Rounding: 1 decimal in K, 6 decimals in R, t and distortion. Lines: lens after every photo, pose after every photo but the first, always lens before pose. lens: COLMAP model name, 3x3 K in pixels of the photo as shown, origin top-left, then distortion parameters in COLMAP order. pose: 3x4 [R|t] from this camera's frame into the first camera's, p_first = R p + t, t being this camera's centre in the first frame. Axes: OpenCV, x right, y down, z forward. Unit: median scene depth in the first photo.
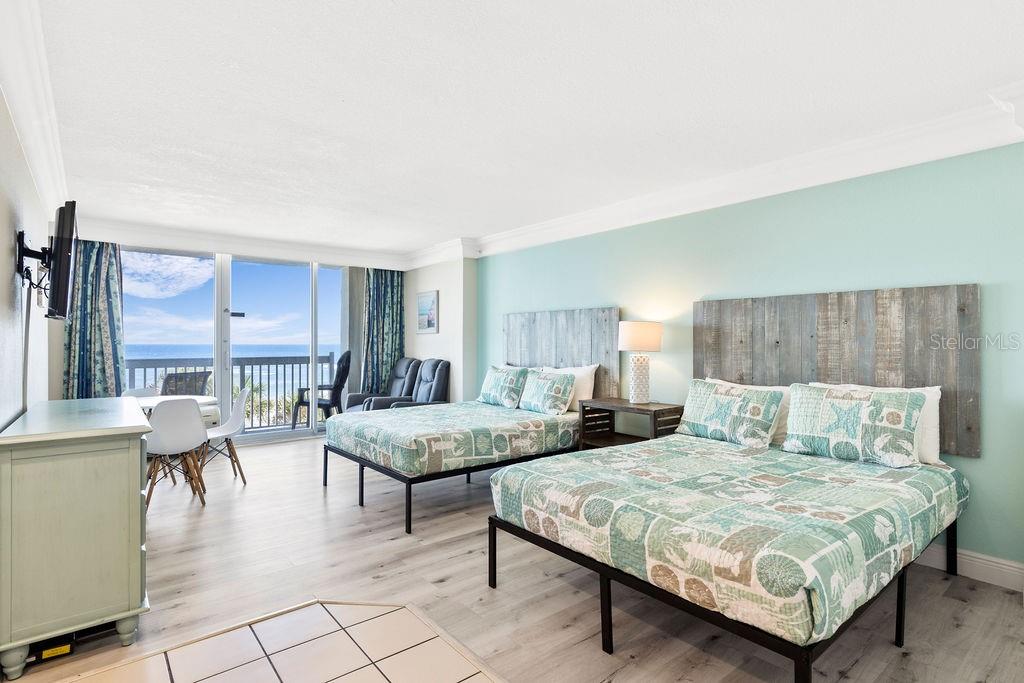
lens RADIAL K [[515.6, 0, 518.9], [0, 515.6, 341.9], [0, 0, 1]] dist [0.000896, 0.000915]
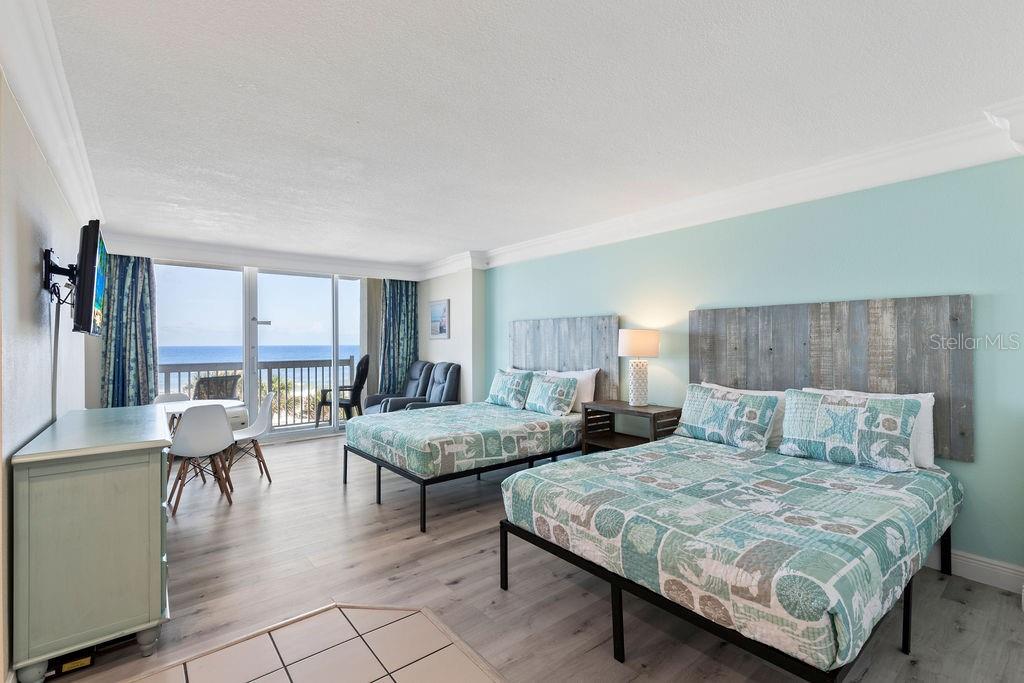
lens RADIAL K [[461.4, 0, 519.6], [0, 461.4, 341.9], [0, 0, 1]] dist [0.006854, -0.000257]
pose [[0.999984, -0.005085, -0.002589, -0.008644], [0.005084, 0.999987, -0.000428, -0.012629], [0.002591, 0.000415, 0.999997, 0.038619]]
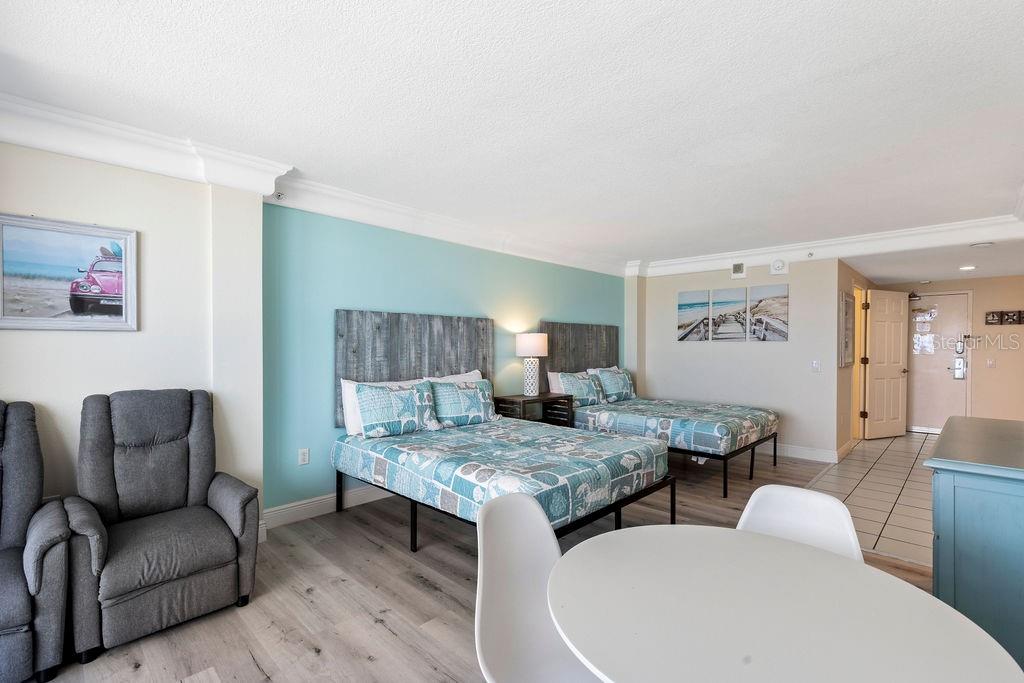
lens RADIAL K [[461.4, 0, 518.9], [0, 461.4, 346.0], [0, 0, 1]] dist [0.006854, -0.000257]
pose [[-0.109413, -0.007191, 0.993970, -0.842098], [-0.005888, 0.999961, 0.006586, -0.013072], [-0.993979, -0.005132, -0.109452, 1.047249]]
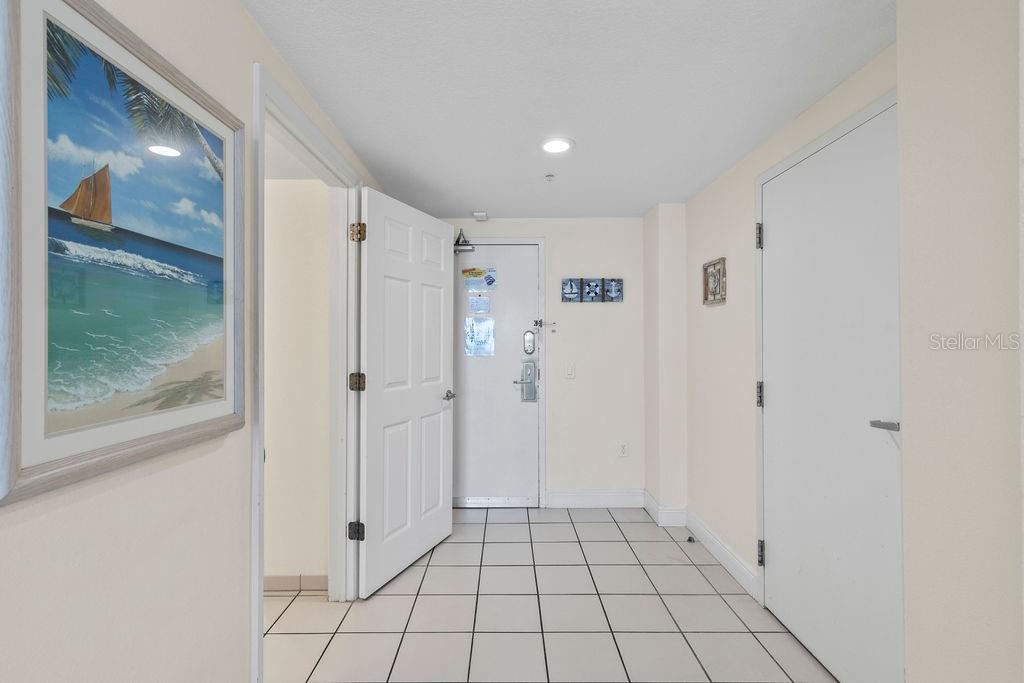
lens RADIAL K [[461.4, 0, 501.3], [0, 461.4, 337.9], [0, 0, 1]] dist [0.006854, -0.000257]
pose [[-0.761076, 0.005211, 0.648642, -0.013504], [0.002098, 0.999982, -0.005573, -0.010757], [-0.648659, -0.002881, -0.761073, 0.136479]]
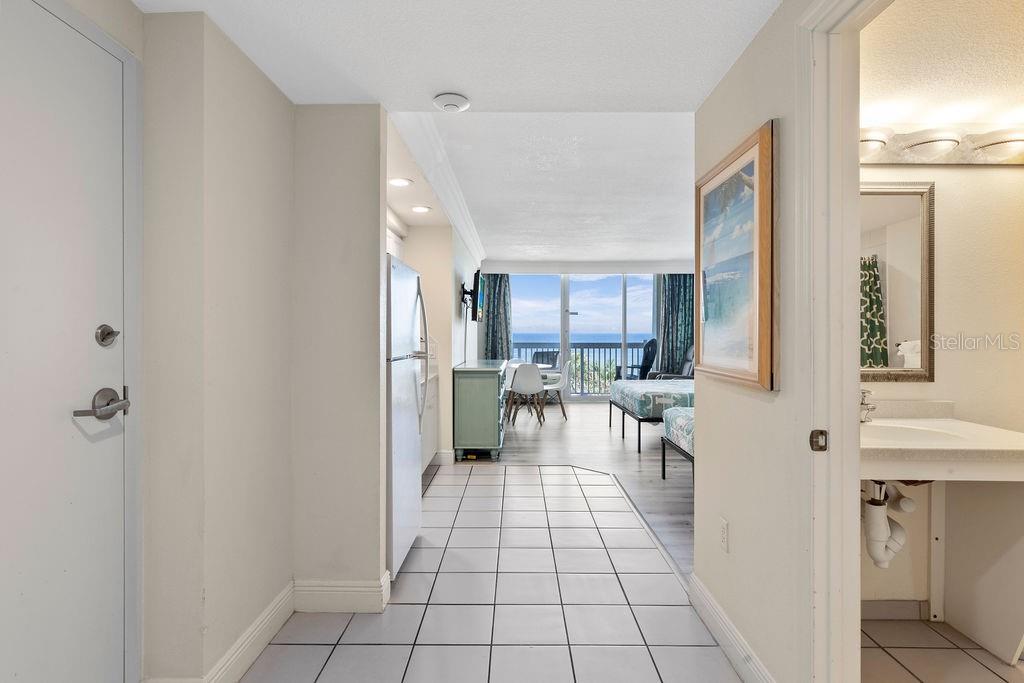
lens RADIAL K [[515.6, 0, 507.8], [0, 515.6, 333.5], [0, 0, 1]] dist [0.000896, 0.000915]
pose [[0.759570, 0.001795, -0.650423, 0.368853], [0.000012, 0.999996, 0.002773, 0.000763], [0.650425, -0.002114, 0.759567, -0.333548]]
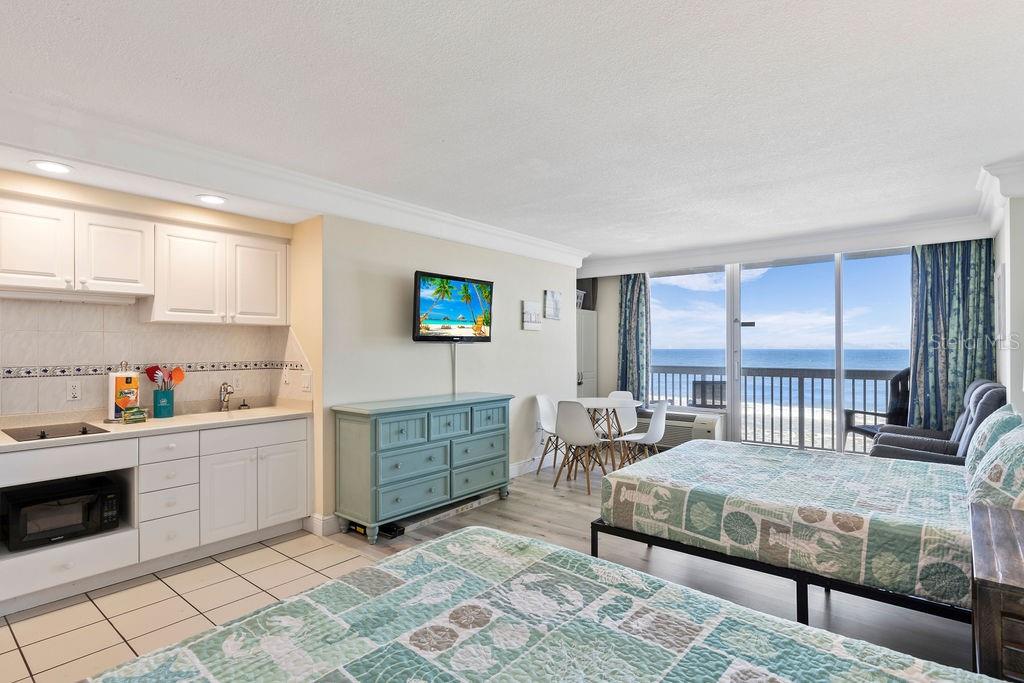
lens RADIAL K [[515.6, 0, 516.2], [0, 515.6, 343.8], [0, 0, 1]] dist [0.000896, 0.000915]
pose [[0.192849, -0.008885, -0.981188, 0.427236], [0.003647, 0.999959, -0.008338, -0.012991], [0.981222, -0.001971, 0.192873, 0.522660]]
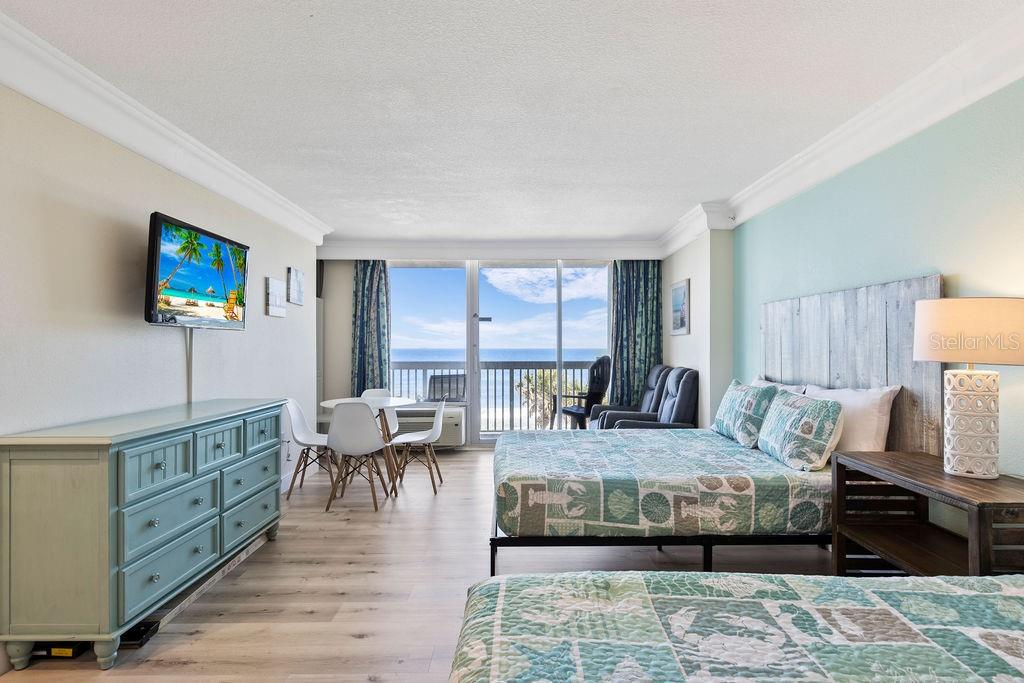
lens RADIAL K [[515.6, 0, 515.7], [0, 515.6, 345.4], [0, 0, 1]] dist [0.000896, 0.000915]
pose [[0.772398, -0.003663, -0.635128, 0.191913], [0.002663, 0.999993, -0.002529, 0.001888], [0.635133, 0.000262, 0.772402, 0.344594]]
